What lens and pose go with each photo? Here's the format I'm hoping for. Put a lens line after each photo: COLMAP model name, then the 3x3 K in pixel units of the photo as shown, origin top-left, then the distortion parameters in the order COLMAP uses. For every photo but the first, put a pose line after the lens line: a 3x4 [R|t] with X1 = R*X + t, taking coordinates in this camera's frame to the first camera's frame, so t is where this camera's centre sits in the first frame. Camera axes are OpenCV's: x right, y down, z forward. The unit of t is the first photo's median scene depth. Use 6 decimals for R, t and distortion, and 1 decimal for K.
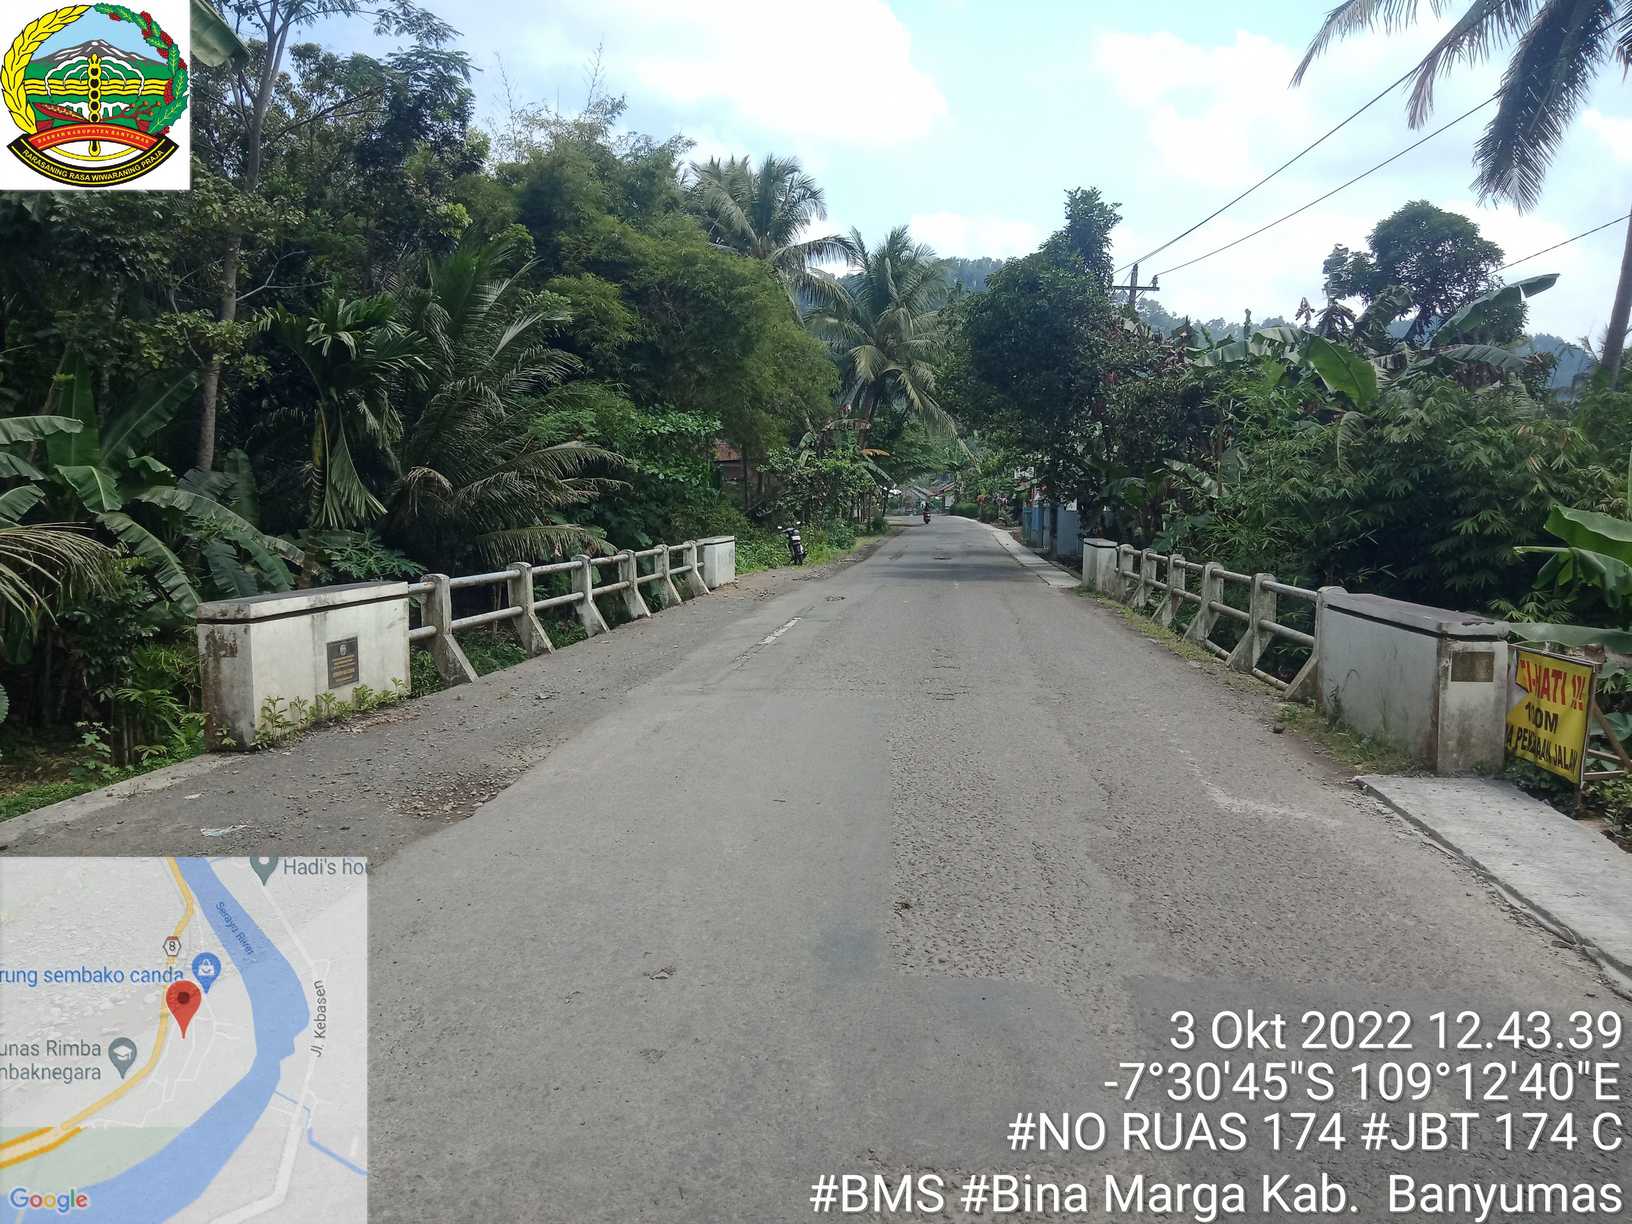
lens RADIAL K [[1236.0, 0, 827.2], [0, 1236.0, 623.1], [0, 0, 1]] dist [0.032947, -0.014379]
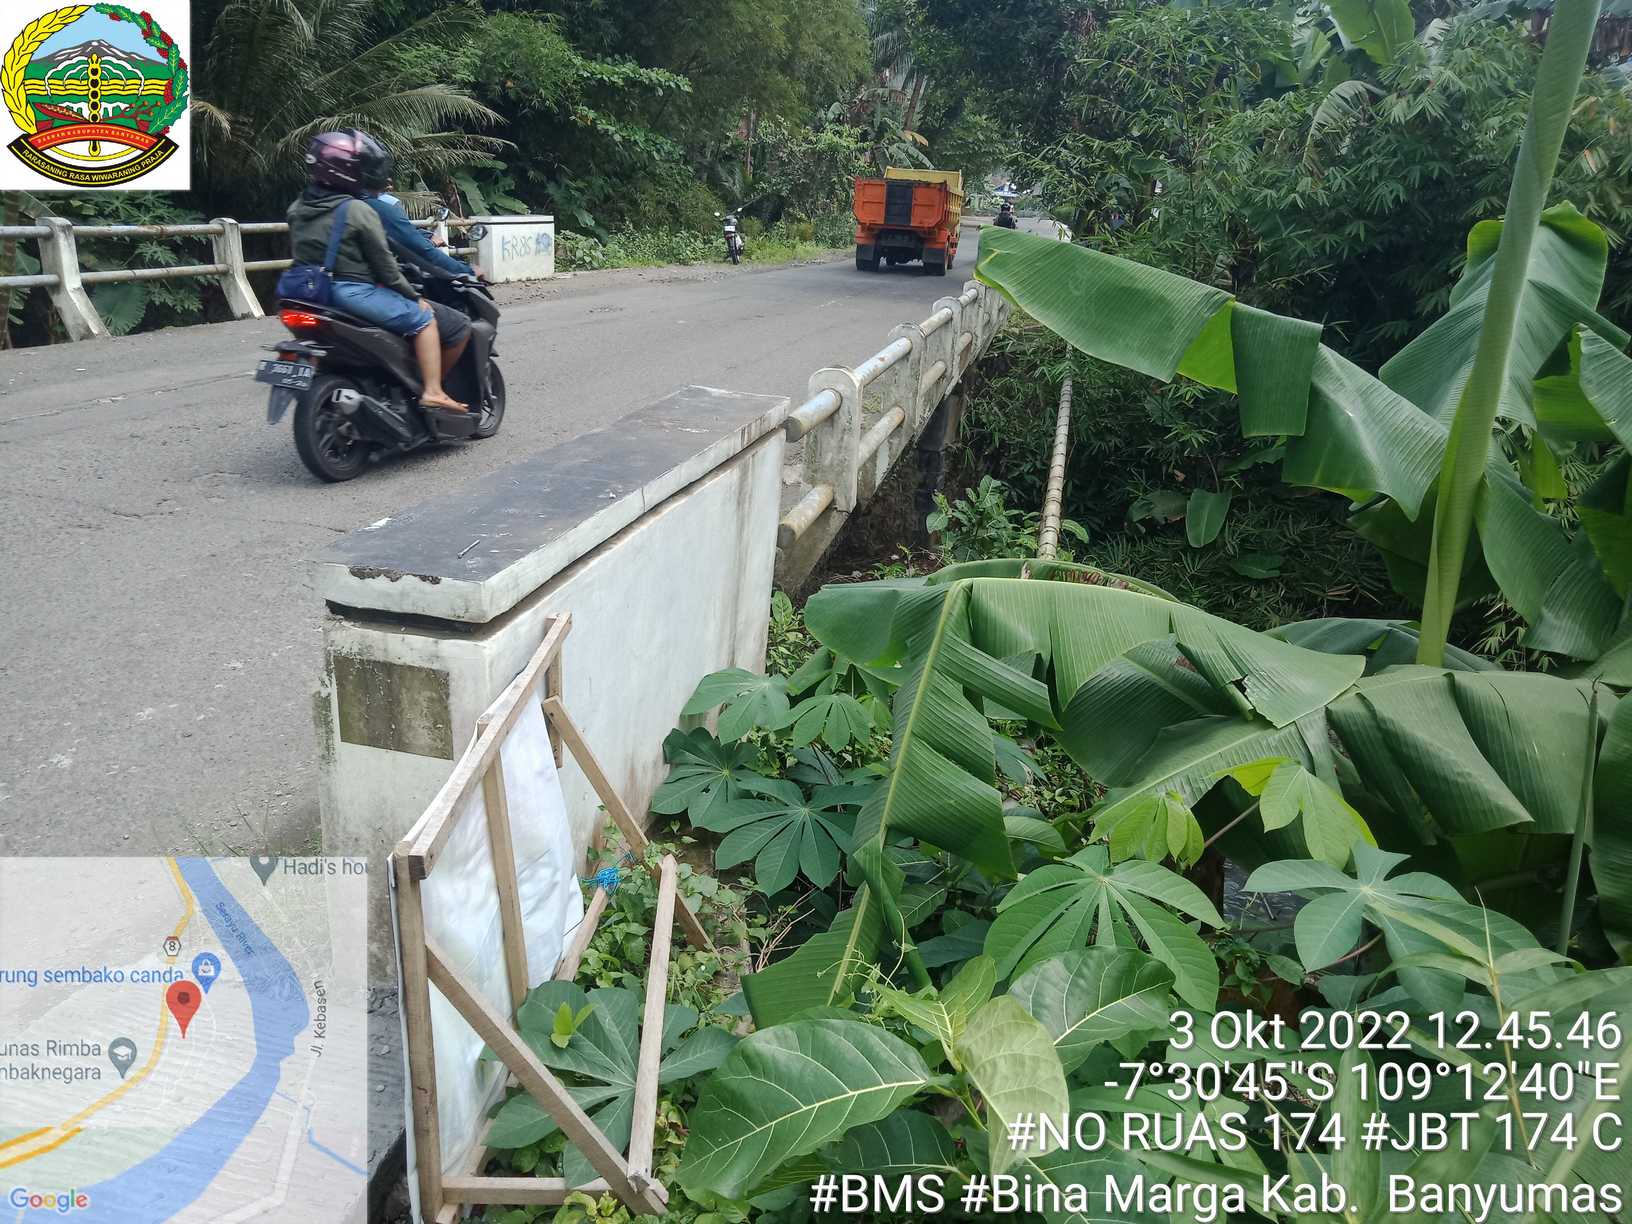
lens RADIAL K [[1236.0, 0, 804.6], [0, 1236.0, 603.8], [0, 0, 1]] dist [0.032947, -0.014379]
pose [[0.990016, 0.094383, -0.104688, 0.217321], [-0.069014, 0.972182, 0.223831, -0.022362], [0.122902, -0.214371, 0.968989, 0.239614]]
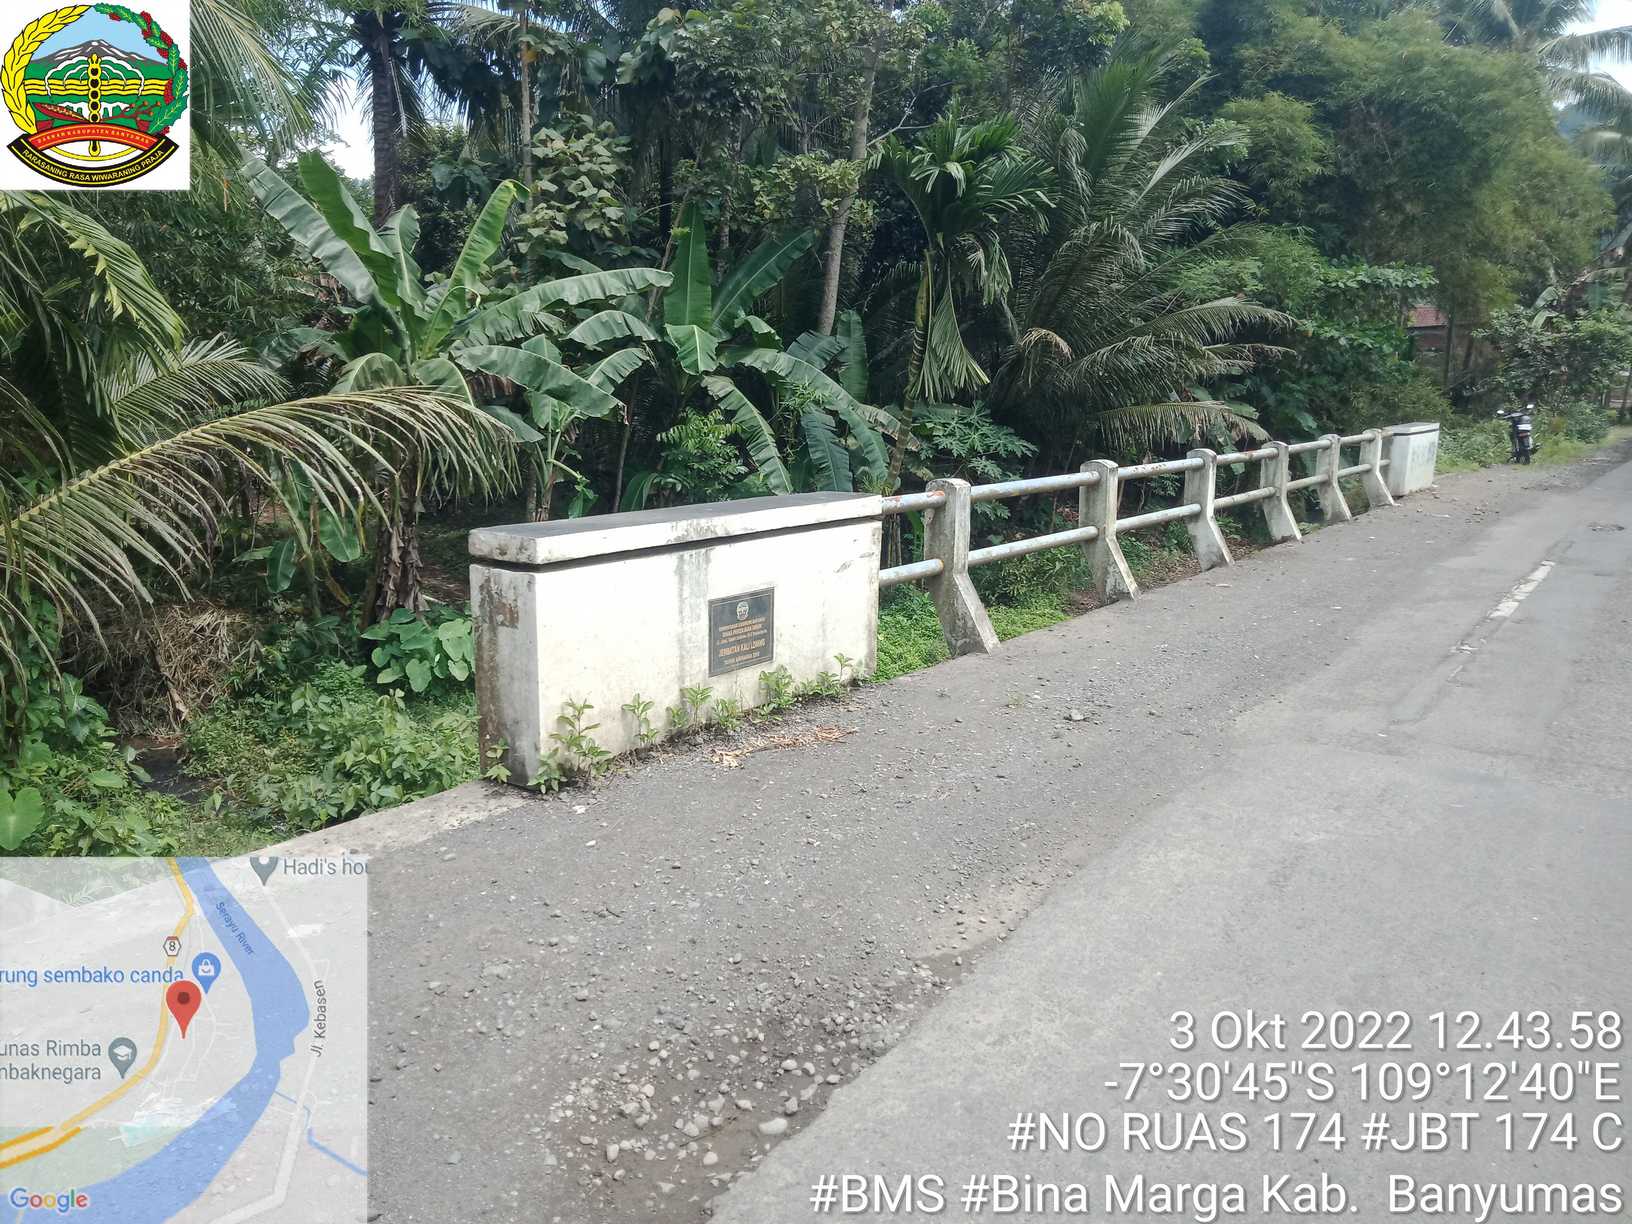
lens RADIAL K [[1236.0, 0, 812.5], [0, 1236.0, 616.2], [0, 0, 1]] dist [0.032947, -0.014379]
pose [[0.866035, 0.114079, -0.486794, -0.029591], [-0.067497, 0.991385, 0.112246, -0.018481], [0.495406, -0.064352, 0.866275, 0.207811]]
